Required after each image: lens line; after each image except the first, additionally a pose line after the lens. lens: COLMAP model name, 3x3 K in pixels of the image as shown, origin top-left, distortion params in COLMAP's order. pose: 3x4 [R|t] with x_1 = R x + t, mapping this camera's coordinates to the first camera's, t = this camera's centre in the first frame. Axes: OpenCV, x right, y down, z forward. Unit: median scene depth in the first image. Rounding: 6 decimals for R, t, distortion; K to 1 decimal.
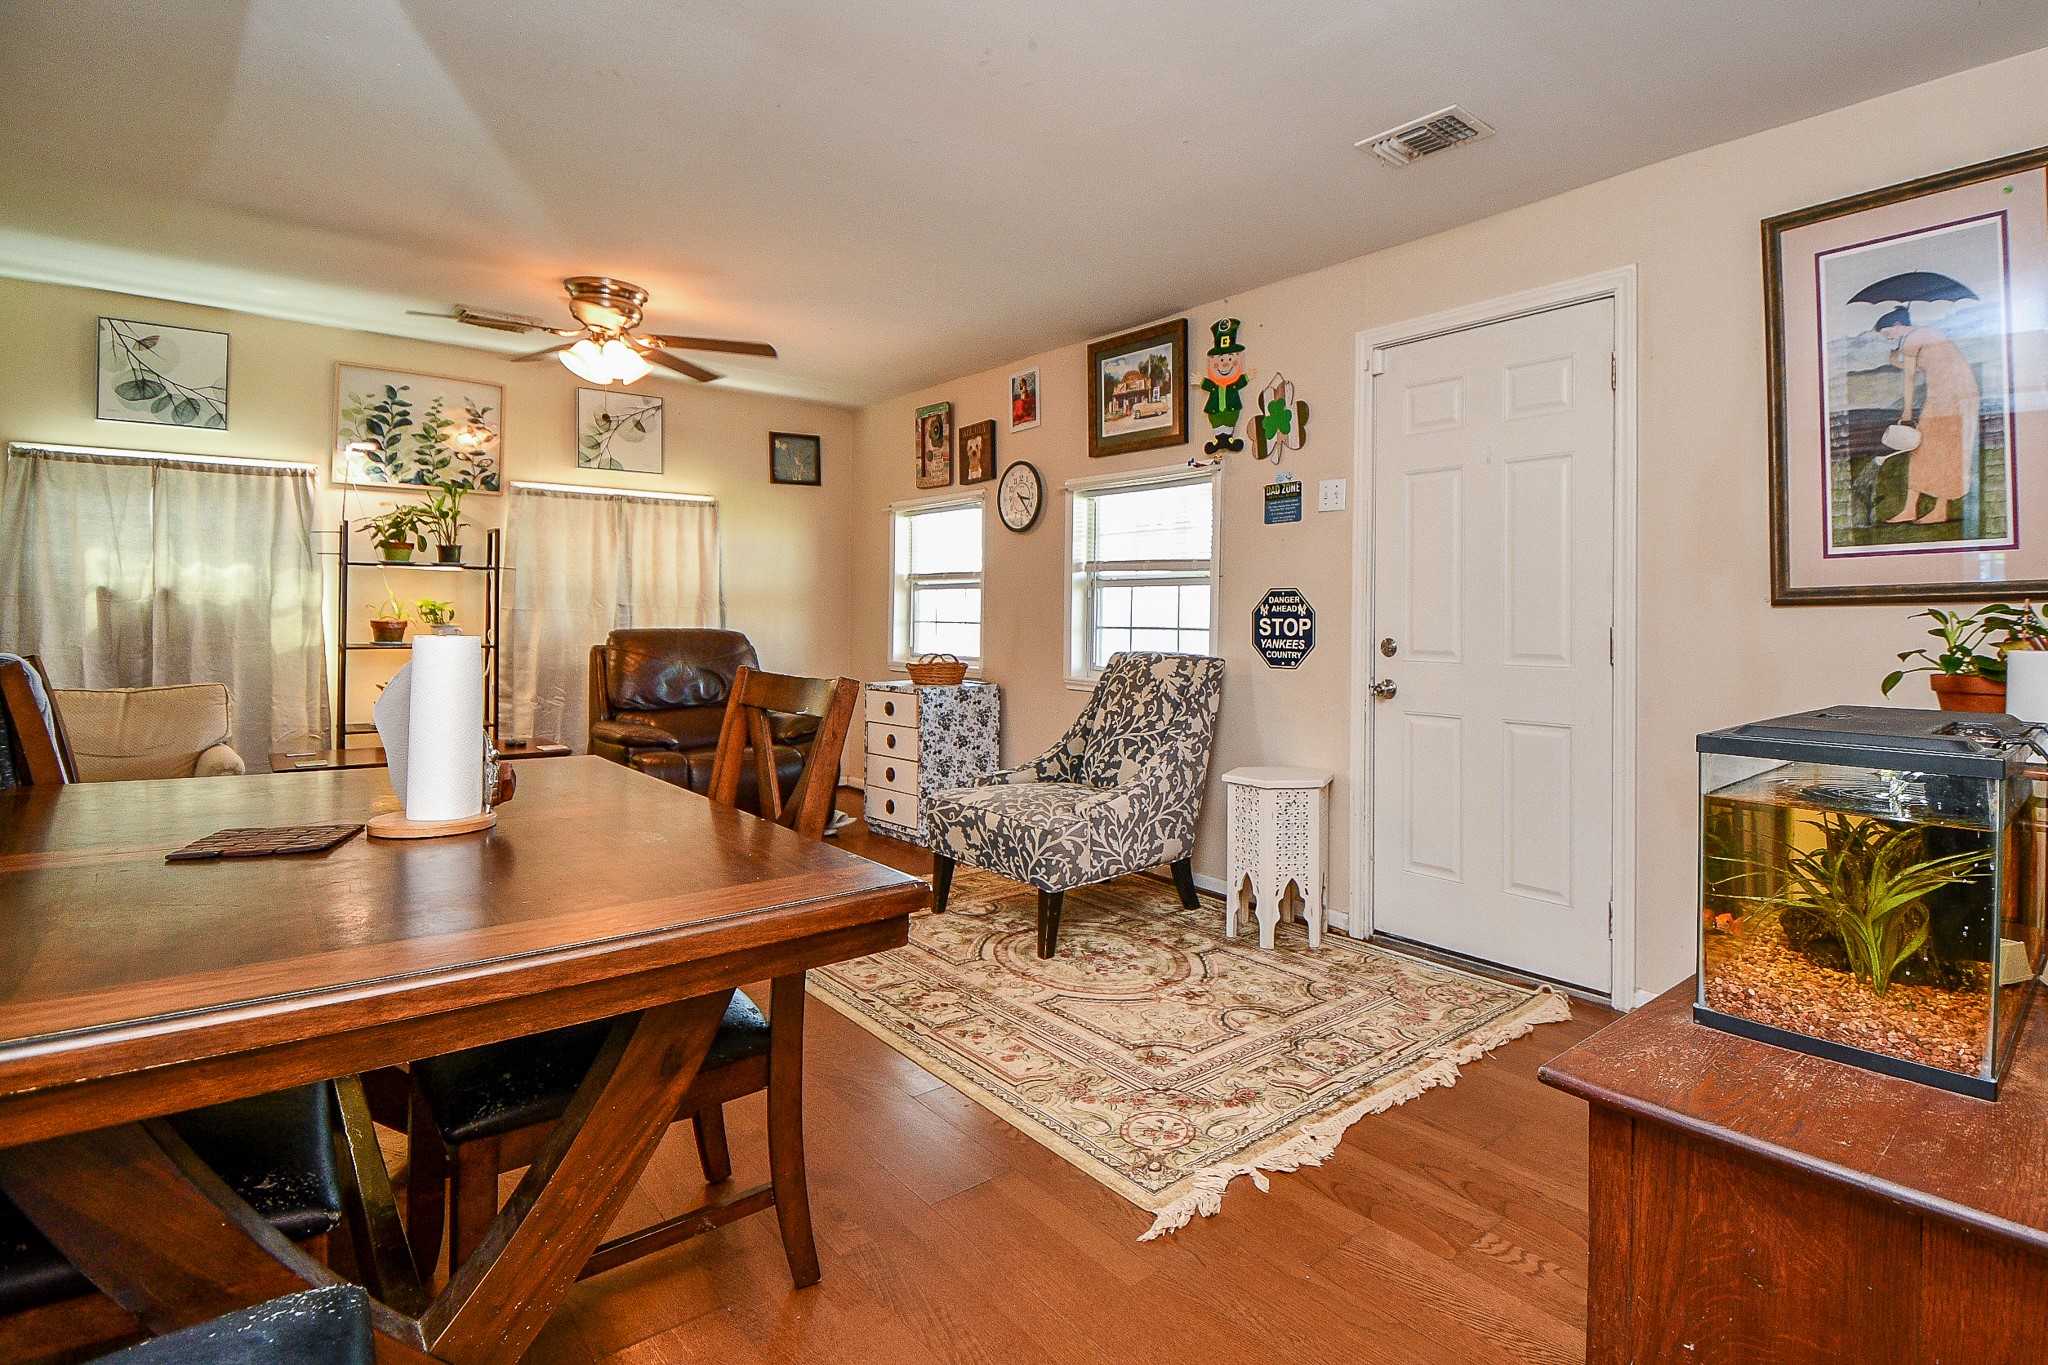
lens RADIAL K [[973.1, 0, 1018.4], [0, 973.1, 619.1], [0, 0, 1]] dist [0.024007, -0.033482]
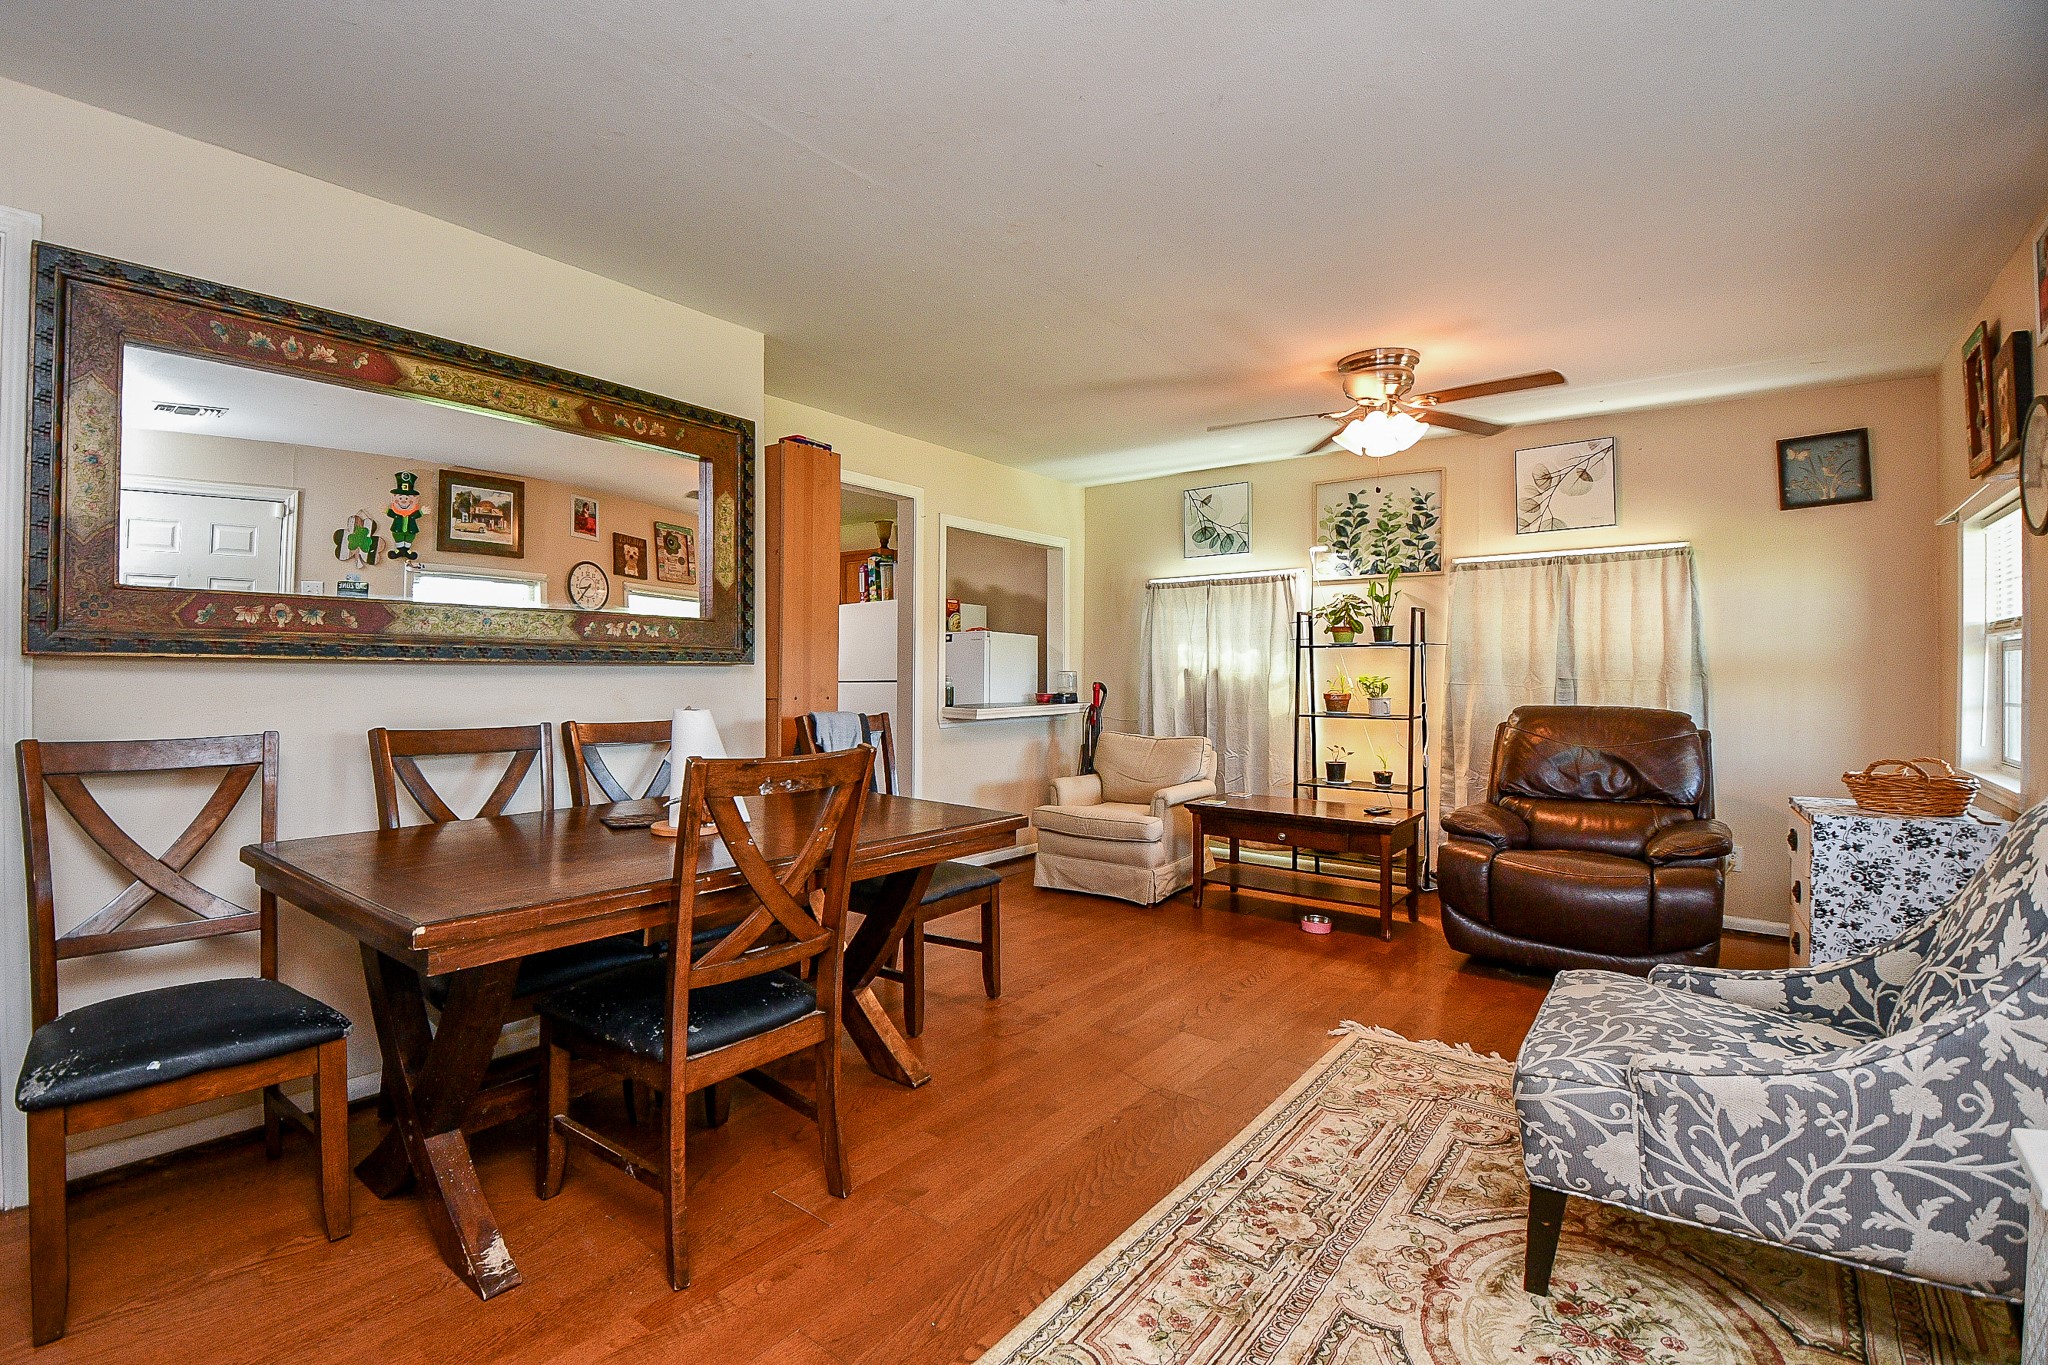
lens RADIAL K [[925.2, 0, 1093.2], [0, 925.2, 653.7], [0, 0, 1]] dist [-0.038815, 0.000282]
pose [[0.249771, -0.027855, -0.967904, 0.381575], [-0.005208, 0.999533, -0.030109, -0.012127], [0.968291, 0.012561, 0.249510, 0.467600]]
